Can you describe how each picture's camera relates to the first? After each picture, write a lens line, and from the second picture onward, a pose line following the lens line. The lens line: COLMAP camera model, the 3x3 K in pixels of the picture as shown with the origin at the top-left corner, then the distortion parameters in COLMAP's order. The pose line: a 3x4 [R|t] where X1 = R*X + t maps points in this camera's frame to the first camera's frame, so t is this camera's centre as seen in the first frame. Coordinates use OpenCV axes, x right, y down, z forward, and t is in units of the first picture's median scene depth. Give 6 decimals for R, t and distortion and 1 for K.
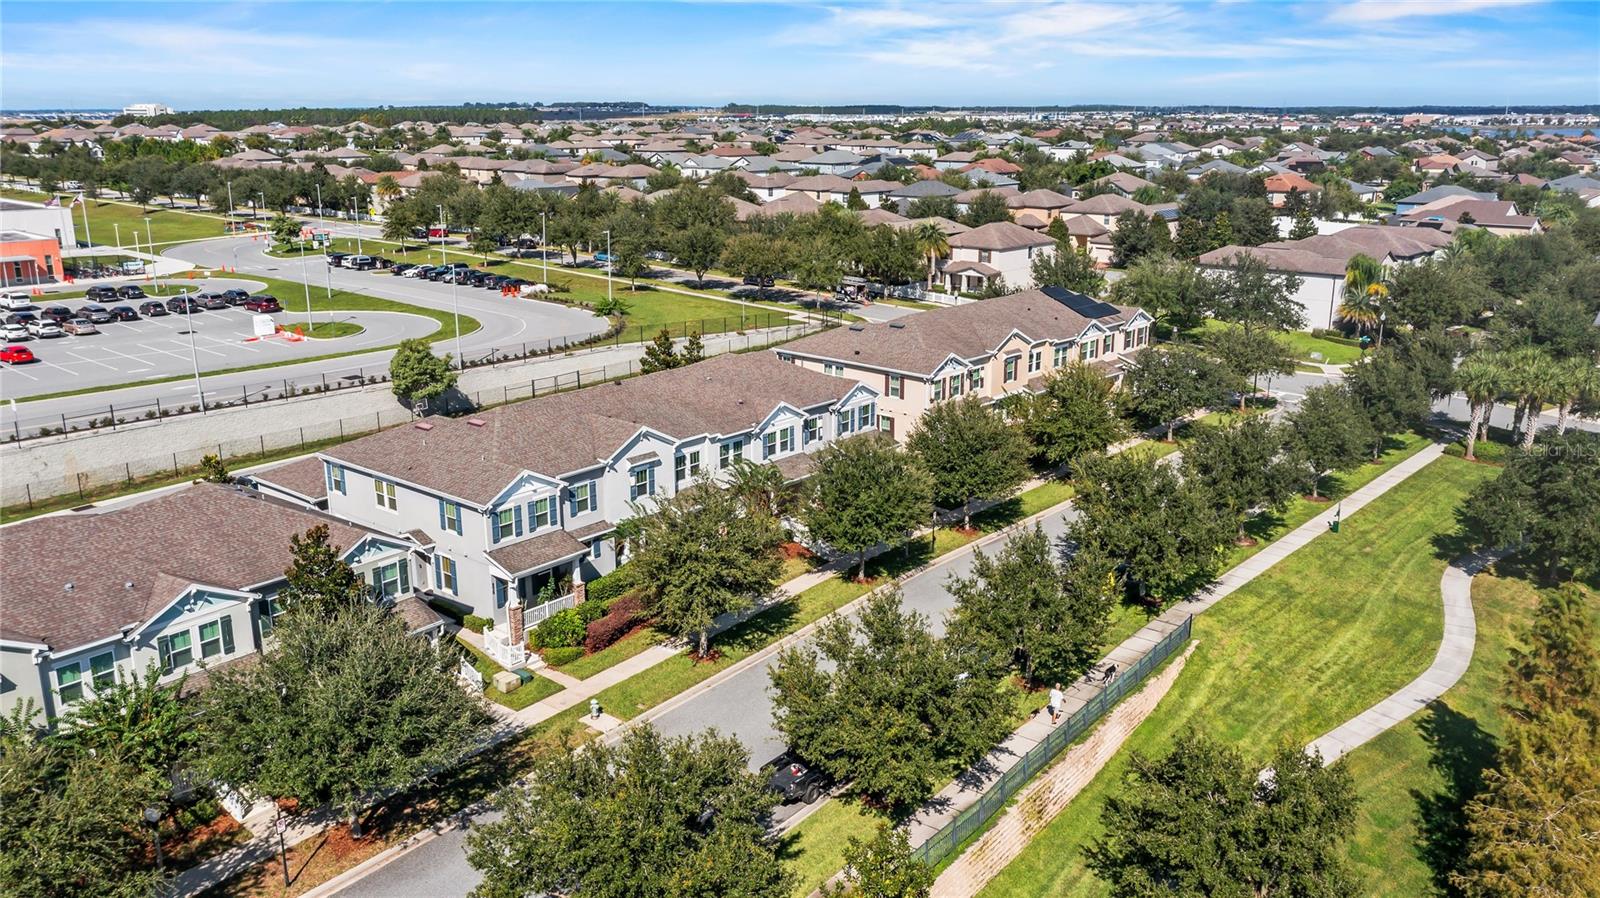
lens RADIAL K [[1258.5, 0, 801.0], [0, 1258.5, 442.1], [0, 0, 1]] dist [-0.009189, 0.023403]
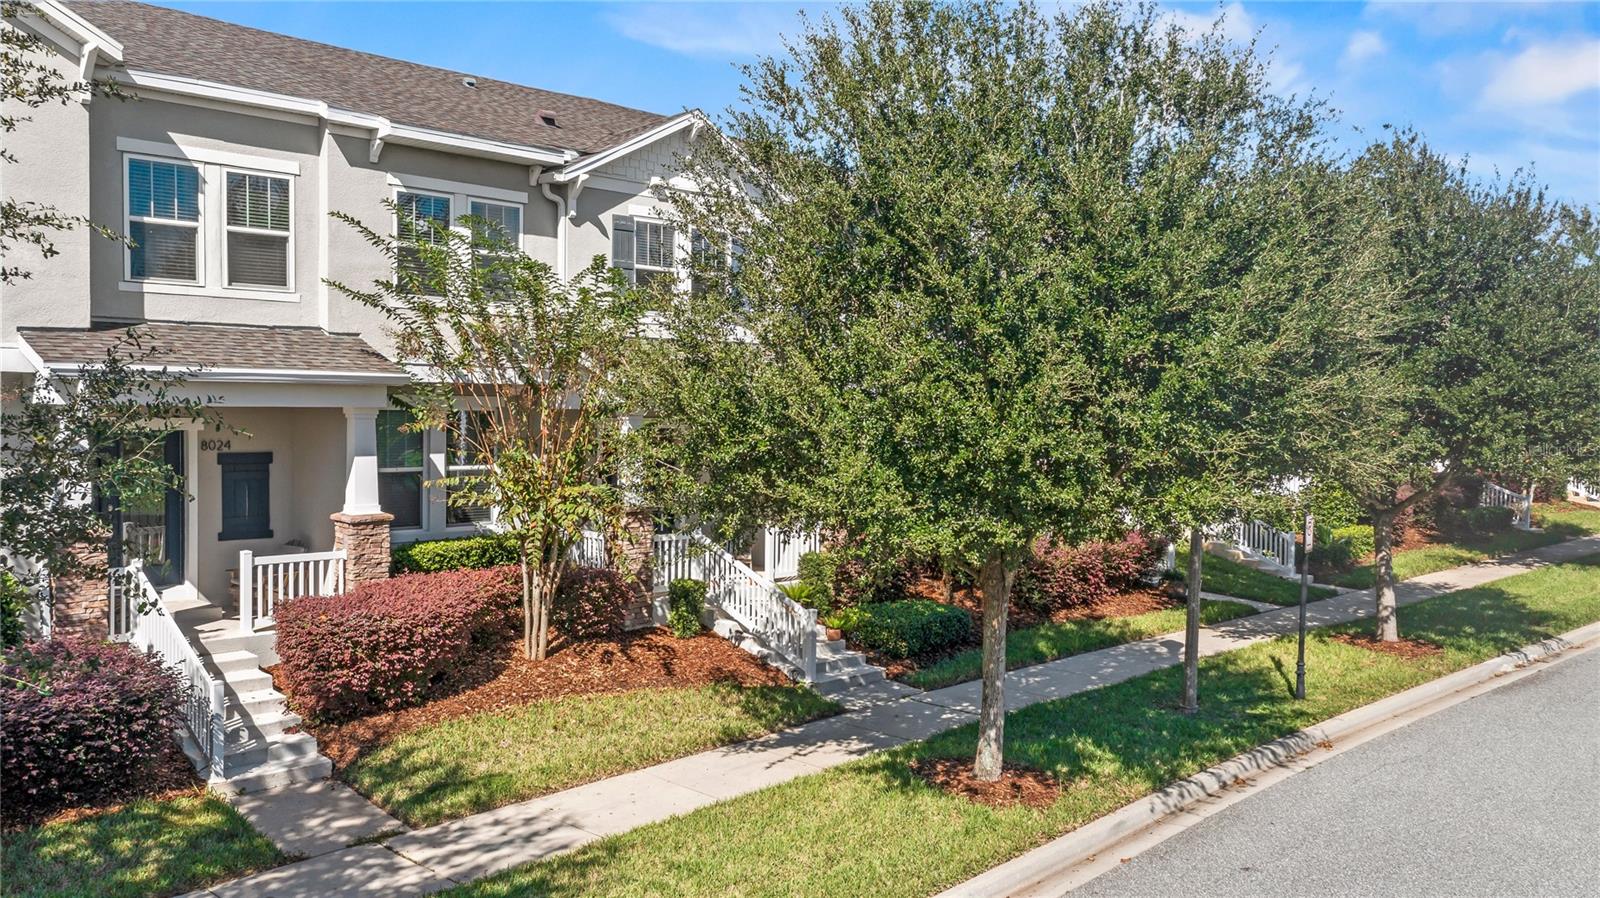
lens RADIAL K [[1258.5, 0, 806.1], [0, 1258.5, 440.0], [0, 0, 1]] dist [-0.009189, 0.023403]
pose [[0.995120, 0.017656, -0.097080, 0.037286], [-0.039585, 0.972653, -0.228867, 0.100981], [0.090384, 0.231593, 0.968605, 0.779391]]
